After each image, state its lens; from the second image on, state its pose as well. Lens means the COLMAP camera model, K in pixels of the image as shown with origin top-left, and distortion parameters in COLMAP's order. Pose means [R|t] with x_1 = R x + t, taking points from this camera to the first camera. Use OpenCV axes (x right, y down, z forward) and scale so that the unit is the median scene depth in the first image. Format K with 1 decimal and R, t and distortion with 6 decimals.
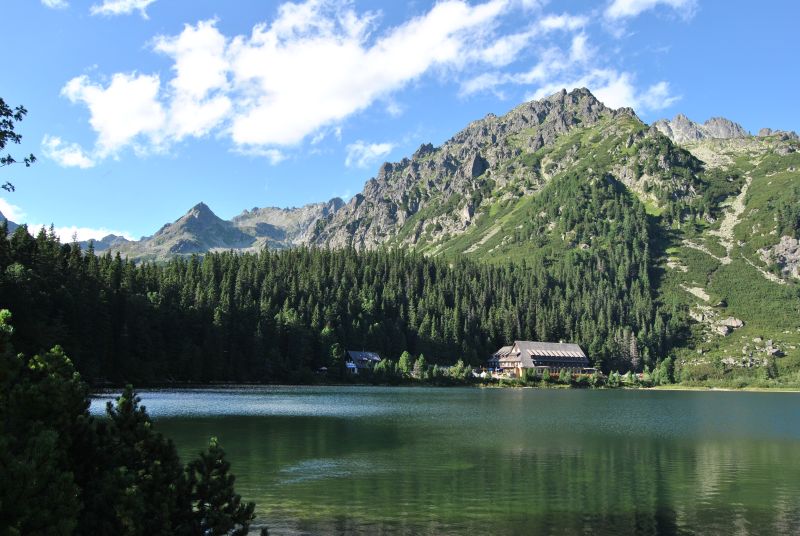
lens RADIAL K [[629.1, 0, 396.9], [0, 629.1, 268.1], [0, 0, 1]] dist [-0.086136, -0.008619]
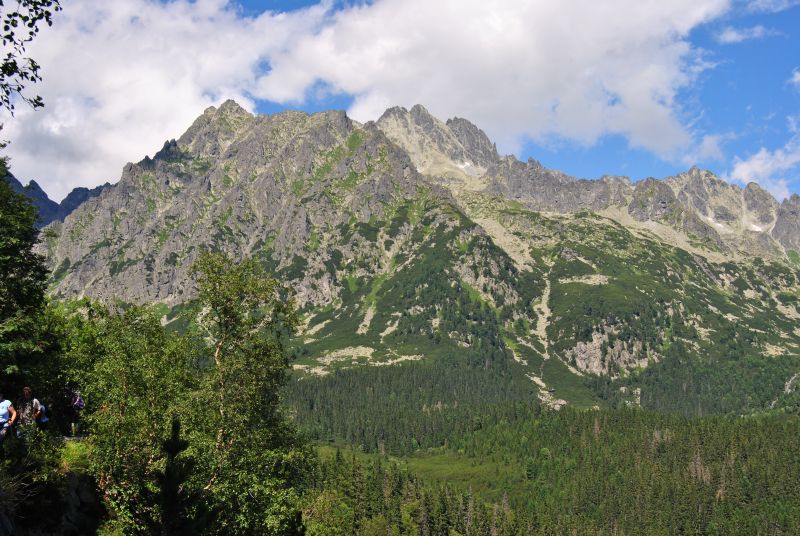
lens RADIAL K [[1084.5, 0, 401.0], [0, 1084.5, 273.0], [0, 0, 1]] dist [-0.057191, 0.000000]
pose [[0.868539, 0.045648, 0.493514, -1.037853], [-0.073619, 0.996586, 0.037384, -0.267599], [-0.490122, -0.068801, 0.868934, -1.082798]]
